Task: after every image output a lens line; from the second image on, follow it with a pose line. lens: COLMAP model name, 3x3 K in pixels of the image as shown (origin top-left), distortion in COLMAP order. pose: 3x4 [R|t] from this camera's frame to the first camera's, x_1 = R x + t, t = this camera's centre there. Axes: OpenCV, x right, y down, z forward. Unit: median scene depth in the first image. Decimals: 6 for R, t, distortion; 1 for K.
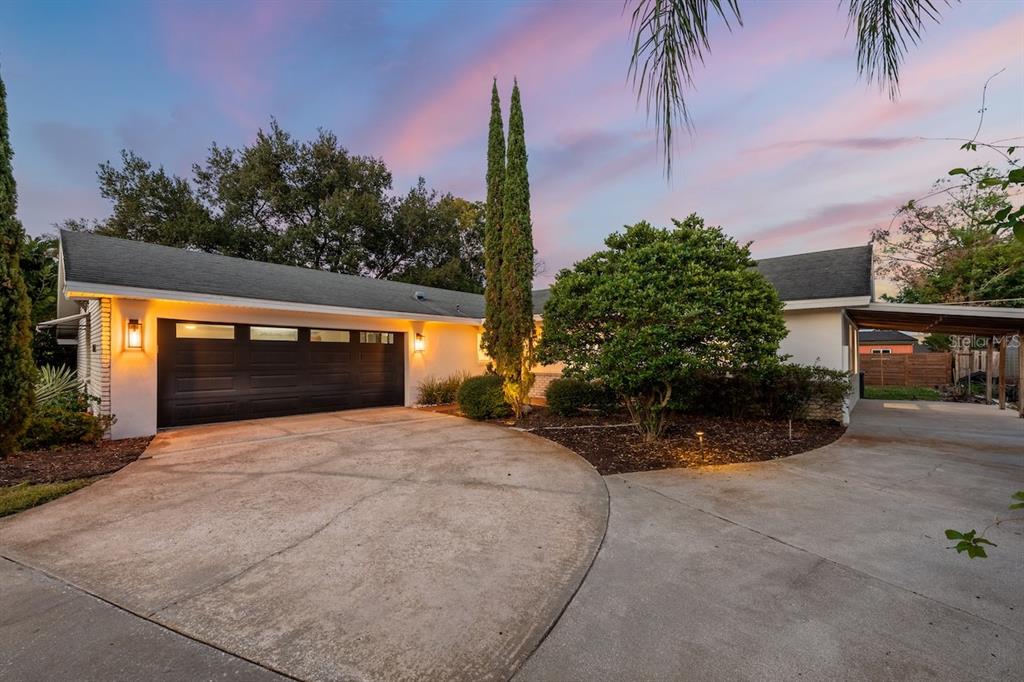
lens RADIAL K [[408.7, 0, 513.7], [0, 408.7, 351.1], [0, 0, 1]] dist [0.000424, 0.000065]
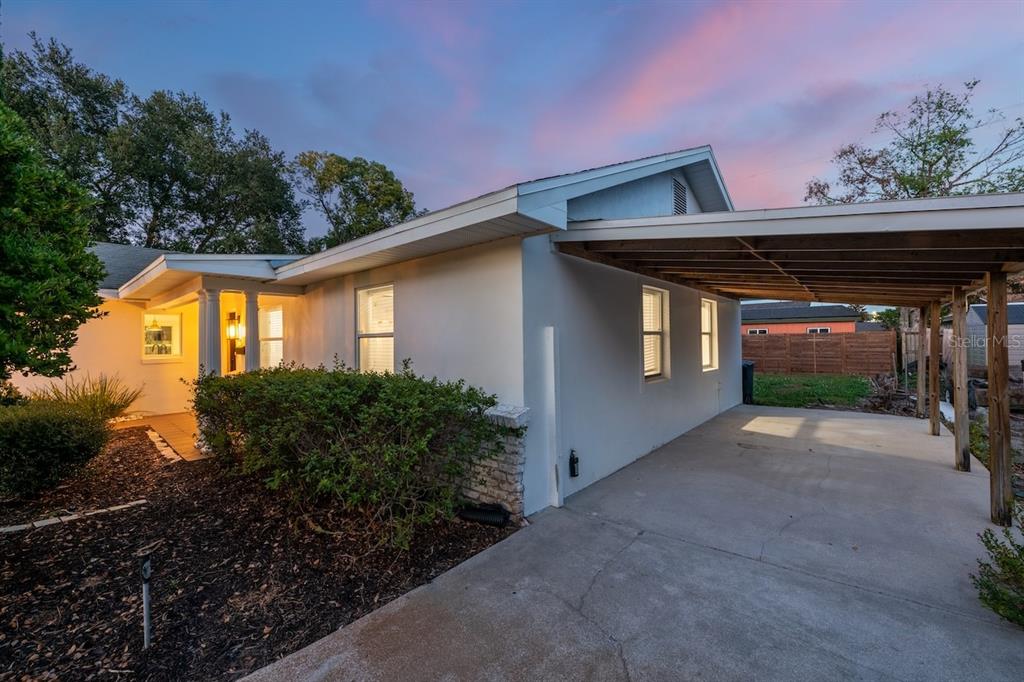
lens RADIAL K [[408.7, 0, 513.2], [0, 408.7, 334.8], [0, 0, 1]] dist [0.000424, 0.000065]
pose [[0.999555, -0.014752, 0.025942, 0.287281], [0.014708, 0.999890, 0.001883, -0.001204], [-0.025966, -0.001501, 0.999662, 0.217347]]
